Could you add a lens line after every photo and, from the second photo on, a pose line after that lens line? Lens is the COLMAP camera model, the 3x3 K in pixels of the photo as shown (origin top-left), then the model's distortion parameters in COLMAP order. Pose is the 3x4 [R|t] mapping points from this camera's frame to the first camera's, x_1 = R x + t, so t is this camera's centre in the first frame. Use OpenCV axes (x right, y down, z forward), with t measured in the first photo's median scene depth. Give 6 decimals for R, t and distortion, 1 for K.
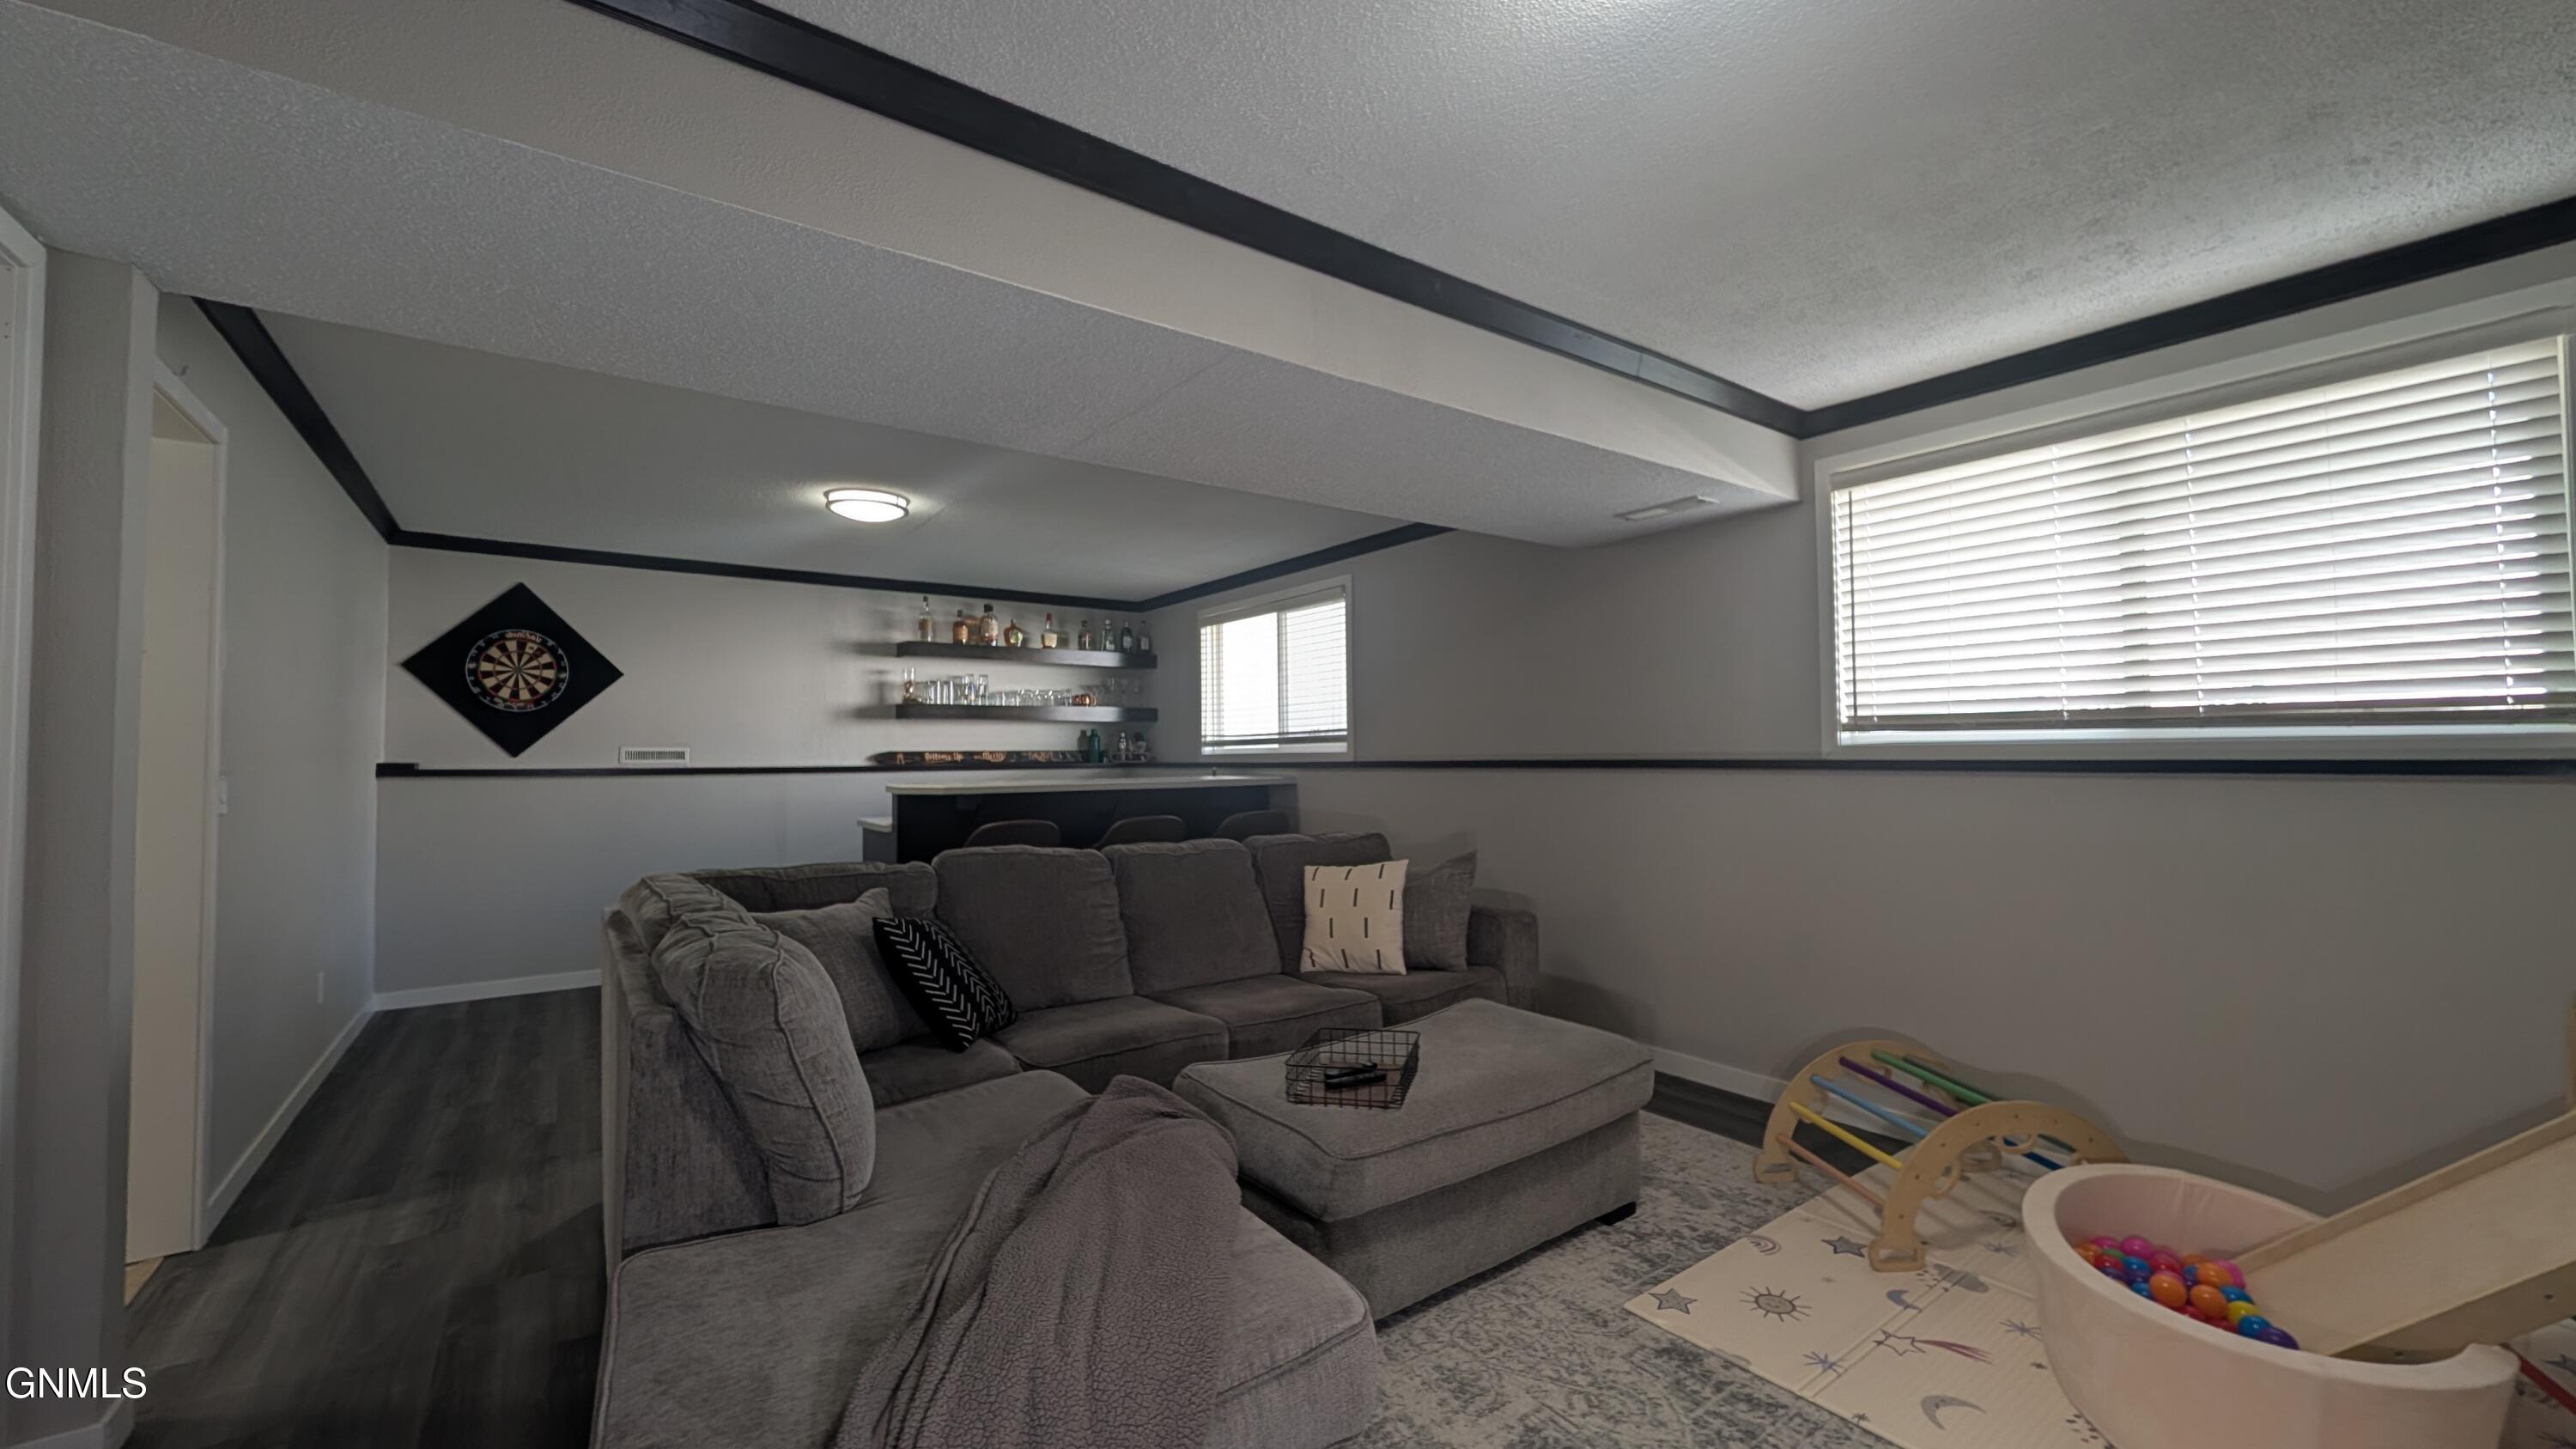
lens RADIAL K [[983.5, 0, 1288.0], [0, 983.5, 724.5], [0, 0, 1]] dist [0.001123, 0.000483]
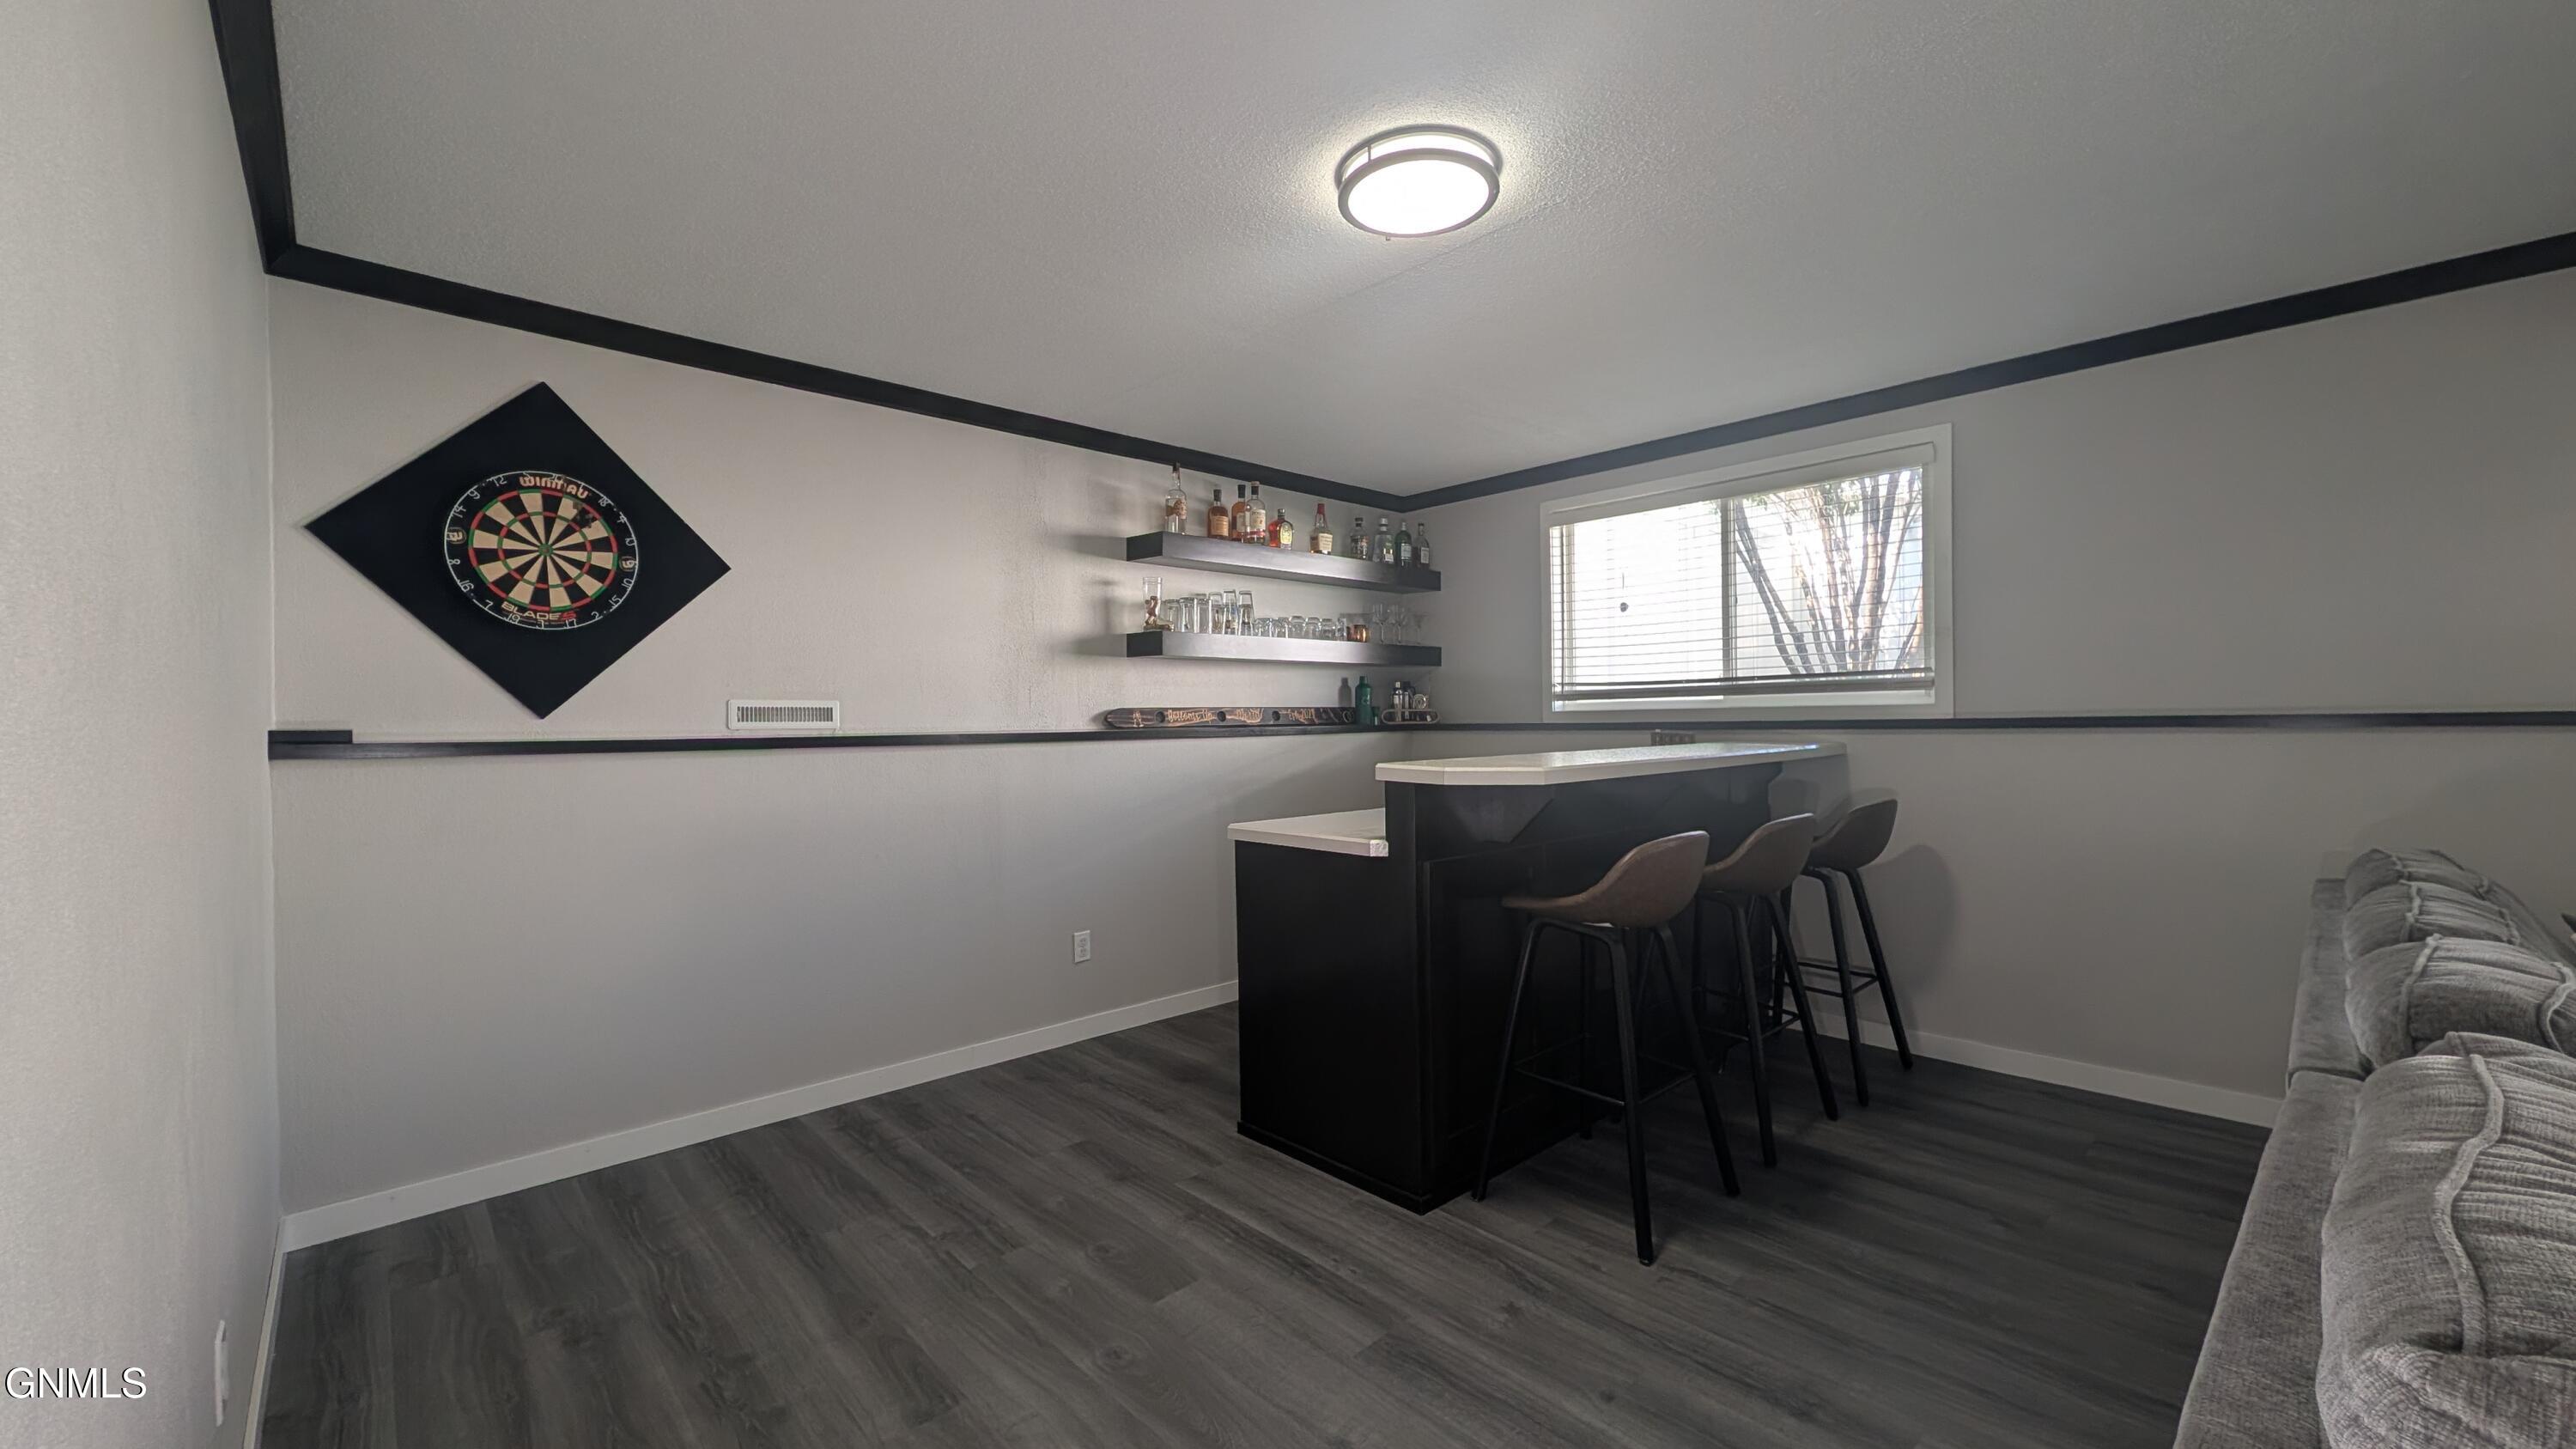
lens RADIAL K [[986.4, 0, 1288.0], [0, 986.4, 724.5], [0, 0, 1]] dist [-0.000512, 0.000515]
pose [[0.991279, -0.006152, 0.131634, -0.453820], [0.001590, 0.999395, 0.034735, 0.018943], [-0.131768, -0.034223, 0.990690, 0.420993]]
